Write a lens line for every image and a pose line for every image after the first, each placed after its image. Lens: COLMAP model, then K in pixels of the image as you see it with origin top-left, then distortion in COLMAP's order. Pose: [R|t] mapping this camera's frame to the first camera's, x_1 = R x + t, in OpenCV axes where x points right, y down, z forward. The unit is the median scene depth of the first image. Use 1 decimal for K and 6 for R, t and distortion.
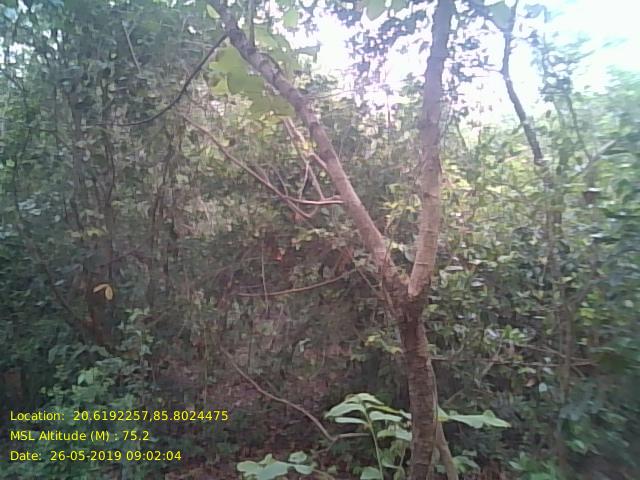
lens RADIAL K [[485.5, 0, 321.9], [0, 485.5, 237.4], [0, 0, 1]] dist [0.063064, -0.119162]
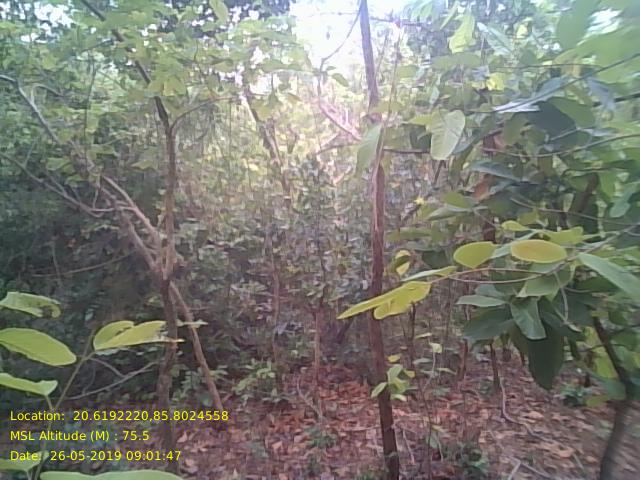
lens RADIAL K [[485.5, 0, 321.9], [0, 485.5, 237.4], [0, 0, 1]] dist [0.063064, -0.119162]
pose [[0.903793, -0.054351, 0.424506, -0.037434], [0.018564, 0.995948, 0.087991, -0.077258], [-0.427568, -0.071645, 0.901140, -0.412773]]
